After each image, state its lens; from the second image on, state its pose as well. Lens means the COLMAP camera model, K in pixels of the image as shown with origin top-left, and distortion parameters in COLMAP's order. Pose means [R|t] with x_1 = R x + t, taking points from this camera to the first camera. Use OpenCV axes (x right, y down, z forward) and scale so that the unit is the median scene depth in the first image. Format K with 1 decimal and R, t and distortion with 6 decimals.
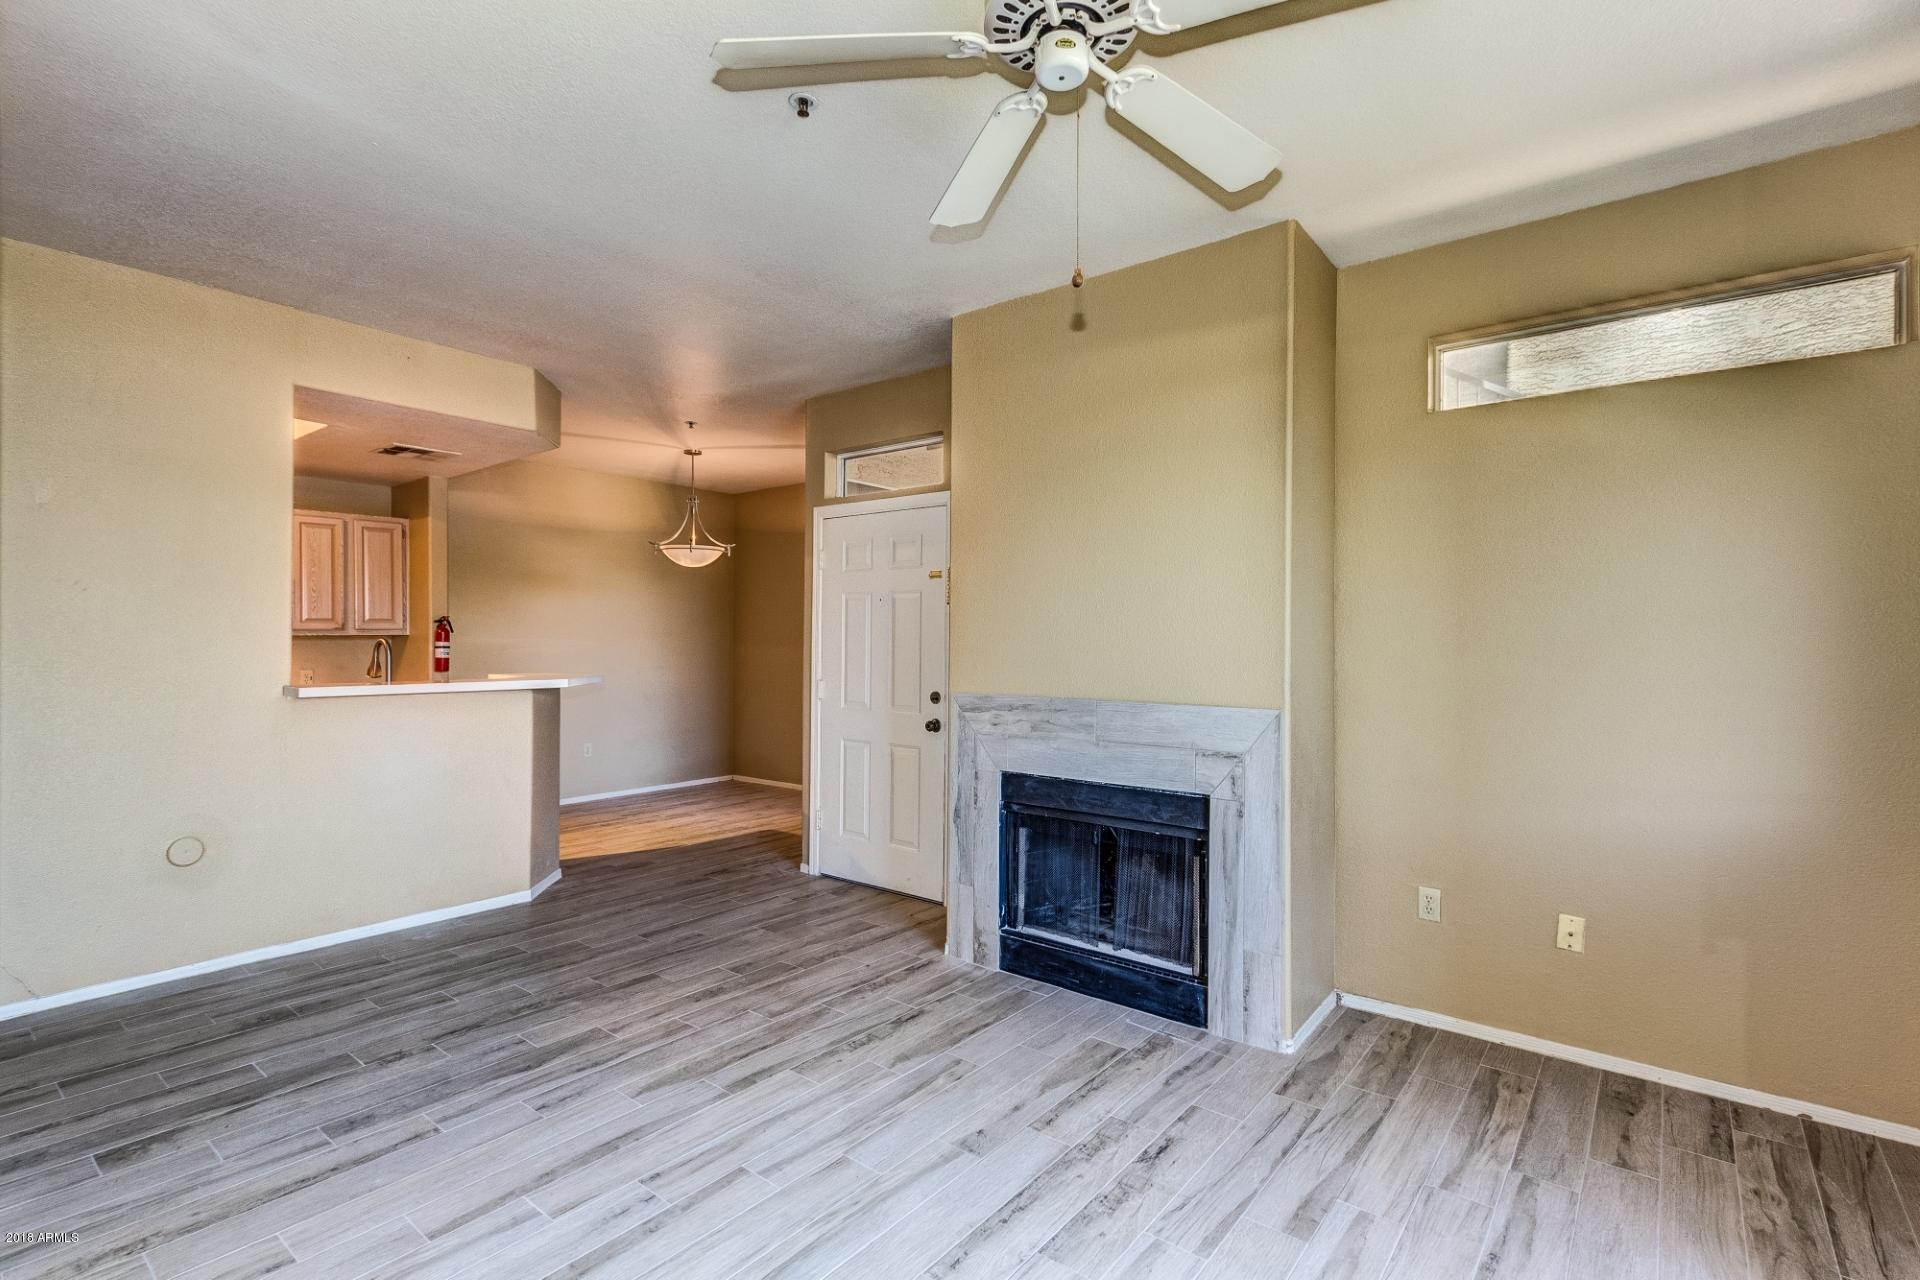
lens RADIAL K [[882.3, 0, 968.2], [0, 882.3, 634.9], [0, 0, 1]] dist [0.011478, -0.004130]
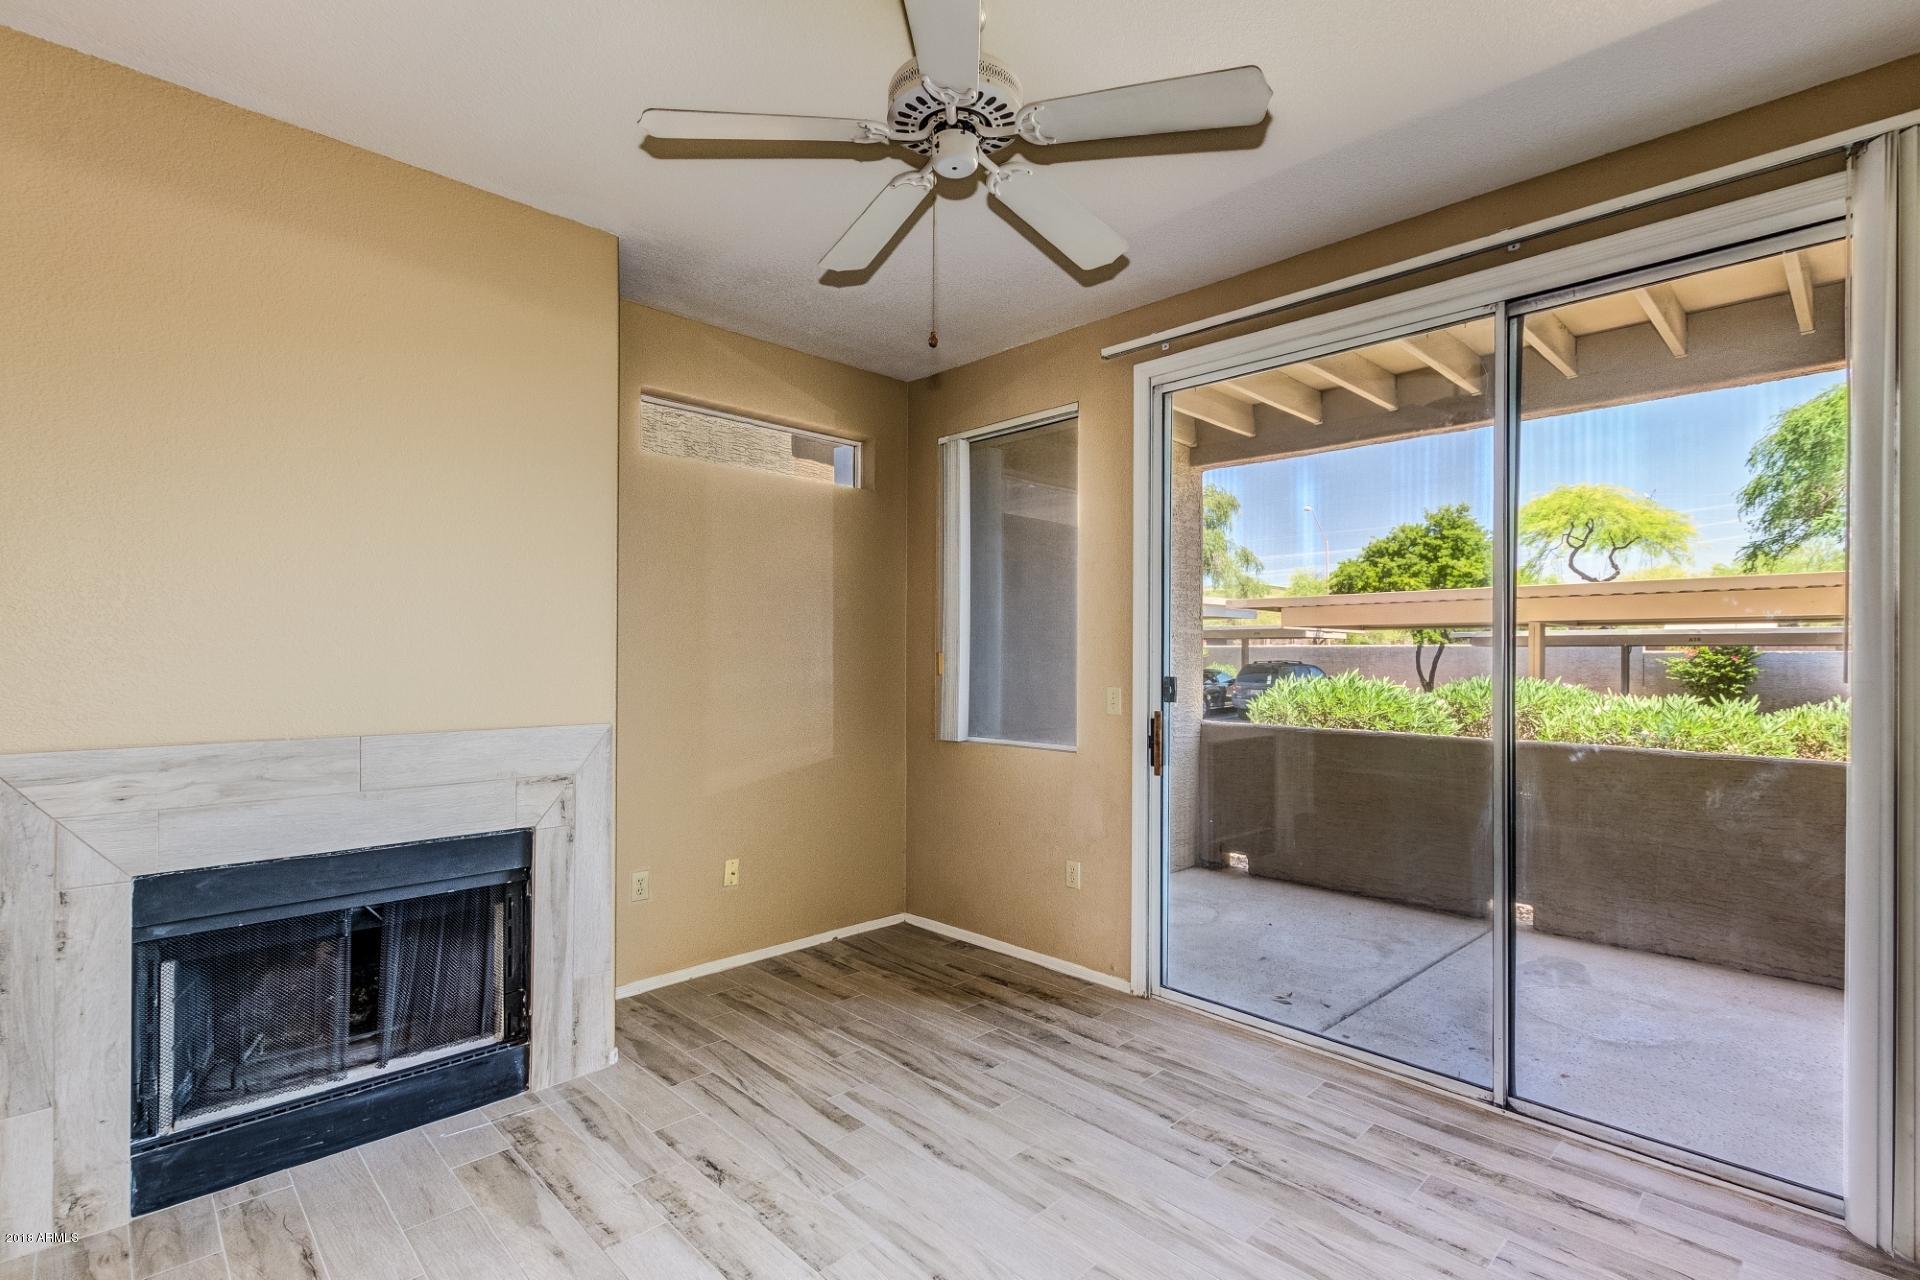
lens RADIAL K [[882.3, 0, 967.4], [0, 882.3, 652.8], [0, 0, 1]] dist [0.011478, -0.004130]
pose [[0.127265, 0.000594, 0.991869, -0.575813], [-0.012345, 0.999923, 0.000985, -0.001170], [-0.991792, -0.012370, 0.127262, 0.464996]]
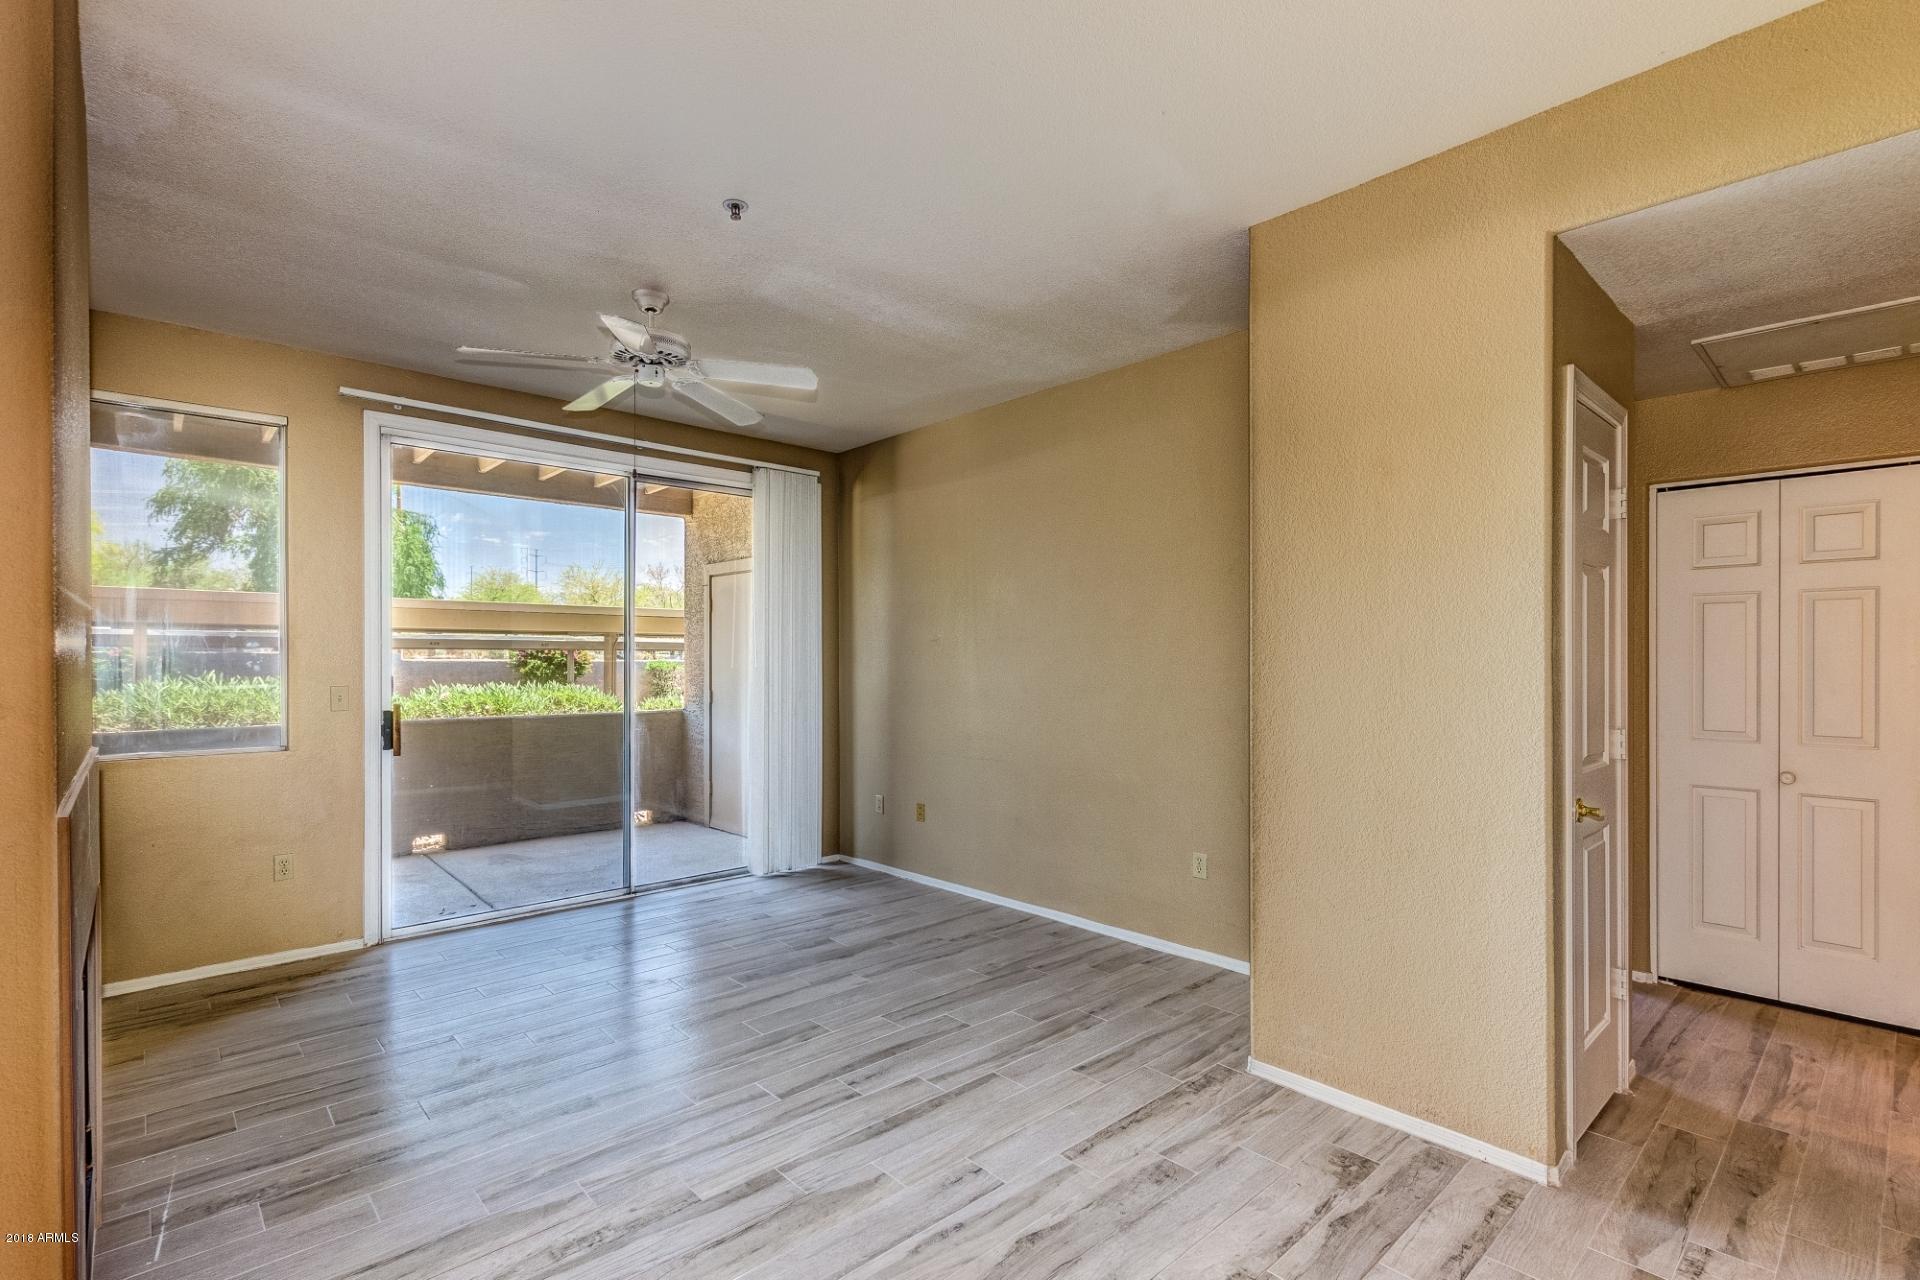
lens RADIAL K [[882.3, 0, 959.8], [0, 882.3, 655.9], [0, 0, 1]] dist [0.011478, -0.004130]
pose [[-0.987540, -0.002848, 0.157344, -0.514135], [-0.004841, 0.999913, -0.012286, 0.009395], [-0.157295, -0.012895, -0.987467, 1.624297]]
